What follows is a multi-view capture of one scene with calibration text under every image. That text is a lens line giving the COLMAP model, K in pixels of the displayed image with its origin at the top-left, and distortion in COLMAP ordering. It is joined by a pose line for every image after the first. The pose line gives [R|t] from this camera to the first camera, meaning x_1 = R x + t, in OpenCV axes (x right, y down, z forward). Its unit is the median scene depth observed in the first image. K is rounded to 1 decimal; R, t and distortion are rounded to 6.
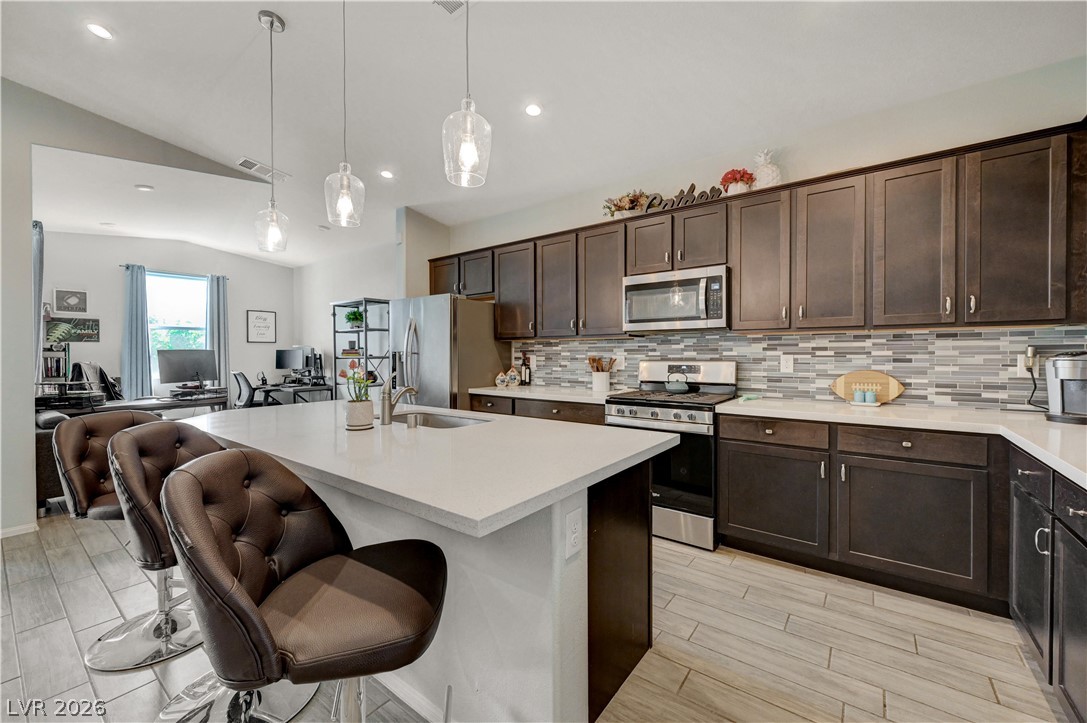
lens RADIAL K [[434.8, 0, 550.0], [0, 434.8, 356.6], [0, 0, 1]] dist [0.002085, -0.001524]
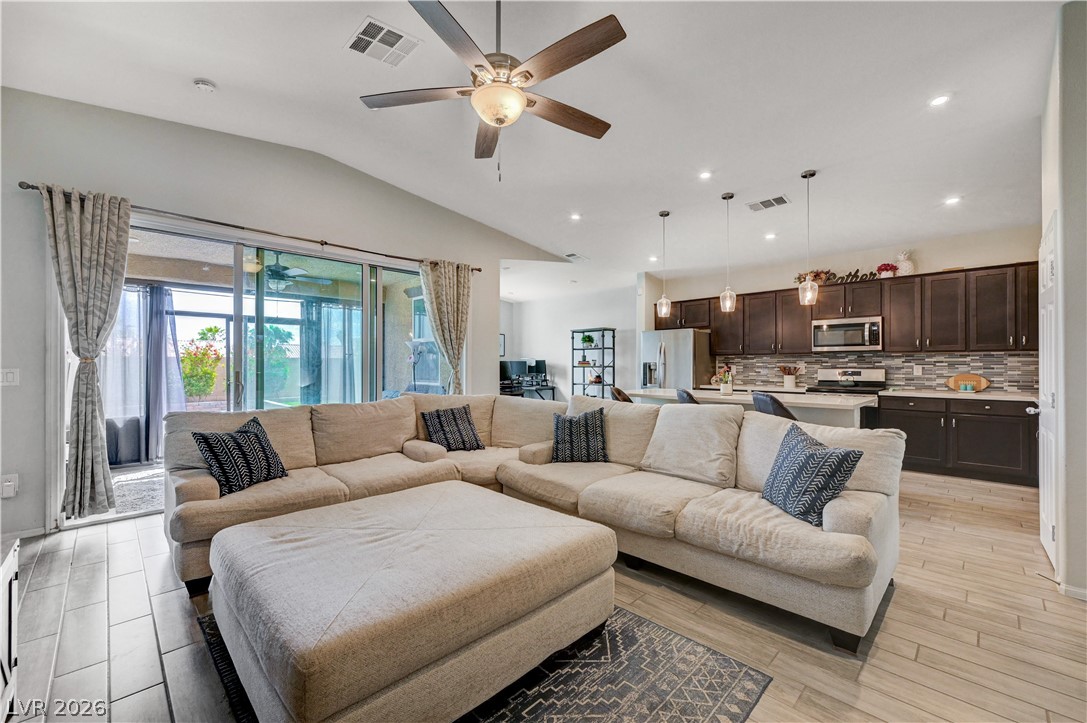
lens RADIAL K [[434.8, 0, 553.8], [0, 434.8, 364.1], [0, 0, 1]] dist [0.002085, -0.001524]
pose [[0.990842, 0.003546, -0.134979, -0.664944], [-0.004646, 0.999959, -0.007835, 0.011582], [0.134945, 0.008390, 0.990818, -0.930476]]
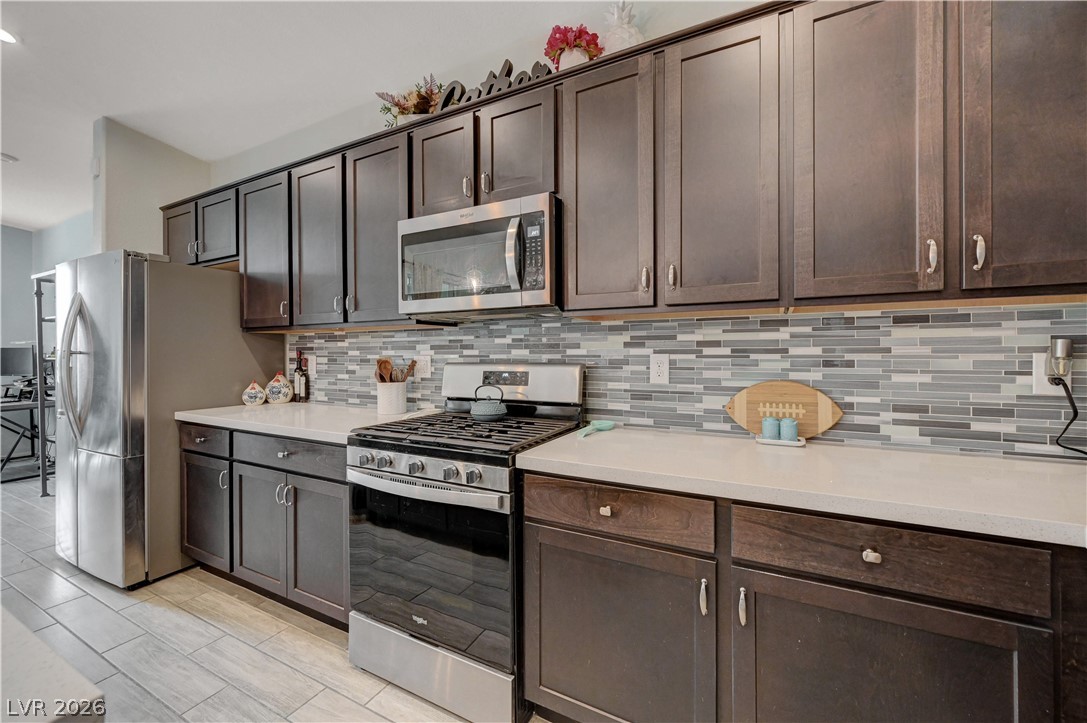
lens RADIAL K [[434.8, 0, 552.1], [0, 434.8, 351.9], [0, 0, 1]] dist [0.002085, -0.001524]
pose [[0.986621, -0.003190, 0.162997, 0.291052], [0.004125, 0.999977, -0.005399, -0.004368], [-0.162976, 0.005999, 0.986612, 0.418959]]
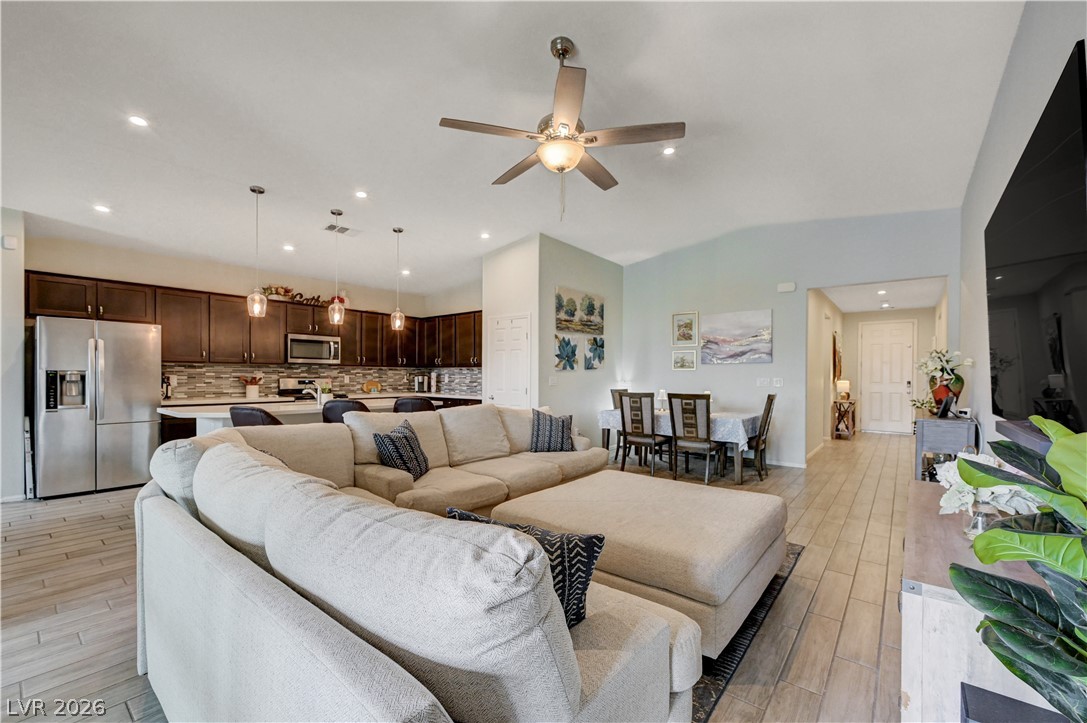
lens RADIAL K [[434.8, 0, 546.1], [0, 434.8, 380.2], [0, 0, 1]] dist [0.002085, -0.001524]
pose [[0.029341, -0.006049, 0.999551, -1.780202], [0.002703, 0.999979, 0.005972, 0.010774], [-0.999566, 0.002527, 0.029356, -0.175895]]
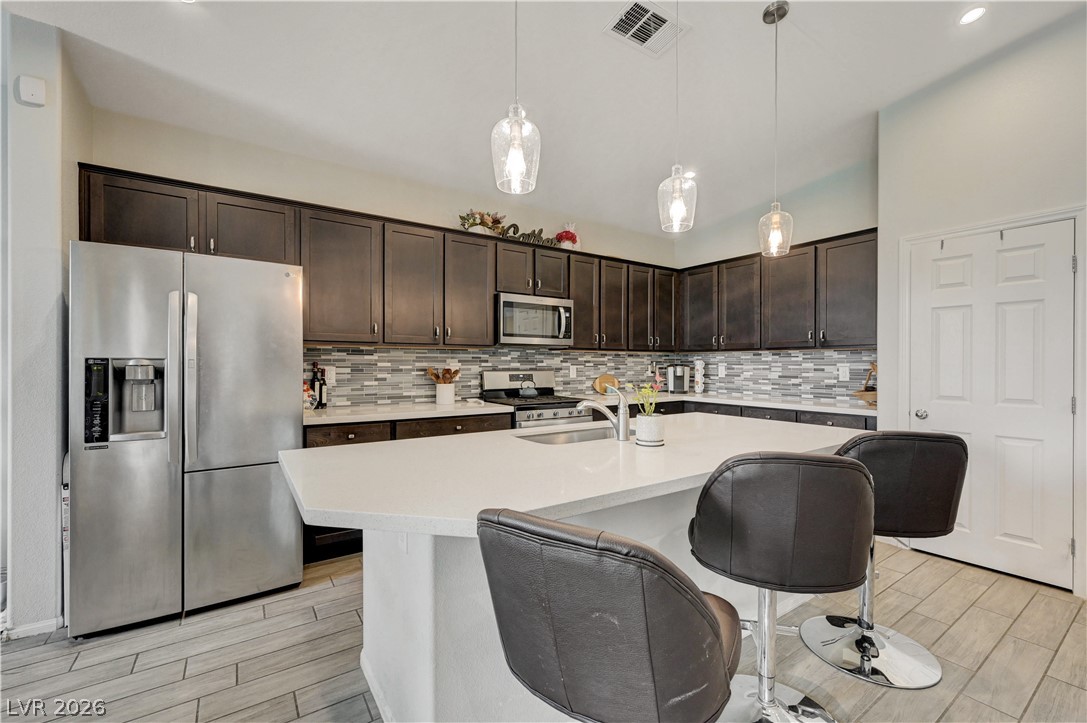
lens RADIAL K [[448.8, 0, 545.9], [0, 448.8, 367.8], [0, 0, 1]] dist [0.004761, -0.000237]
pose [[0.323233, -0.003652, 0.946313, -0.889600], [0.004873, 0.999986, 0.002195, -0.000294], [-0.946307, 0.003902, 0.323246, 0.572580]]
